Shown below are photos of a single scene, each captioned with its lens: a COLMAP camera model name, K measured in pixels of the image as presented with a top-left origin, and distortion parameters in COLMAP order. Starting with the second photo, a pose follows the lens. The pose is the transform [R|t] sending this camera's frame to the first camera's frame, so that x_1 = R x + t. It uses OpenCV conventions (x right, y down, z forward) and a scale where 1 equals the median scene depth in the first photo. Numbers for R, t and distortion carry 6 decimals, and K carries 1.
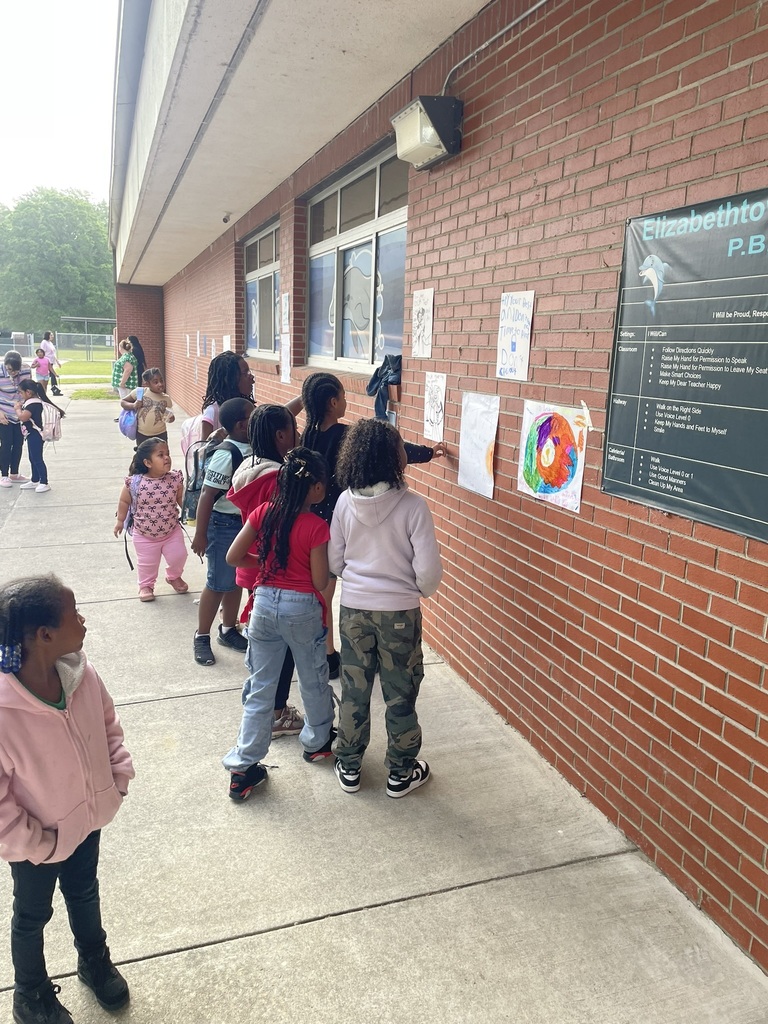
lens RADIAL K [[777.5, 0, 383.3], [0, 777.5, 512.2], [0, 0, 1]] dist [0.002669, 0.000272]
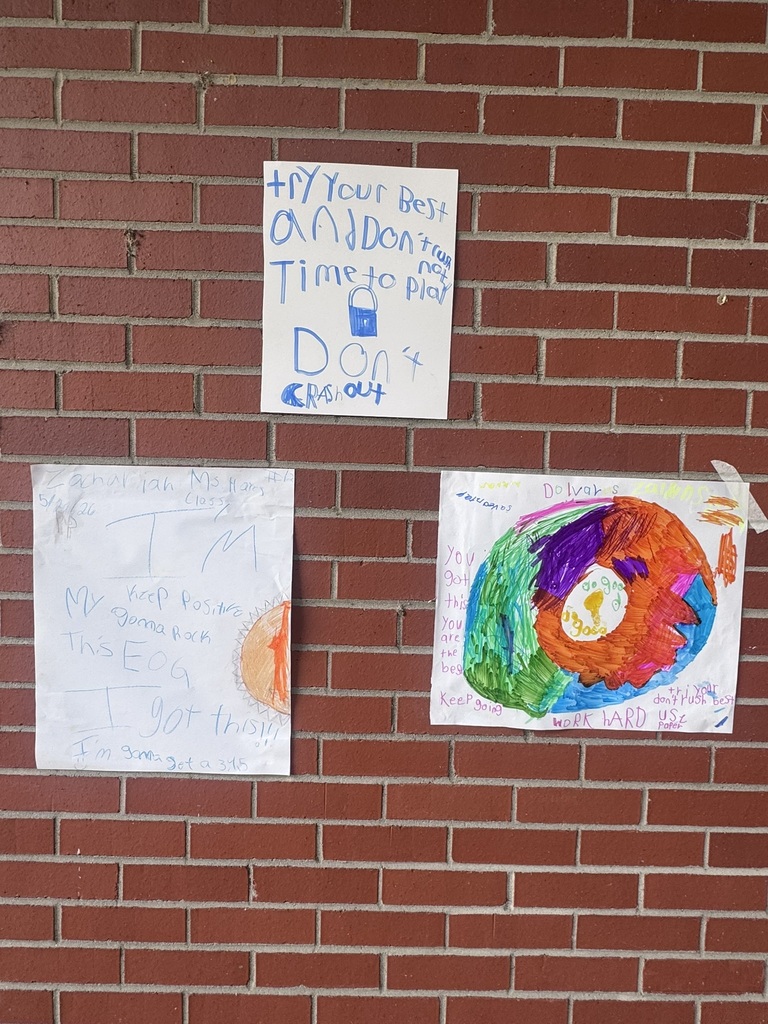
lens RADIAL K [[918.7, 0, 384.0], [0, 918.7, 513.2], [0, 0, 1]] dist [0.000188, -0.000225]
pose [[0.314273, -0.100160, 0.944034, -0.234371], [0.181836, 0.982358, 0.043692, -0.155274], [-0.931755, 0.157928, 0.326941, 0.925402]]
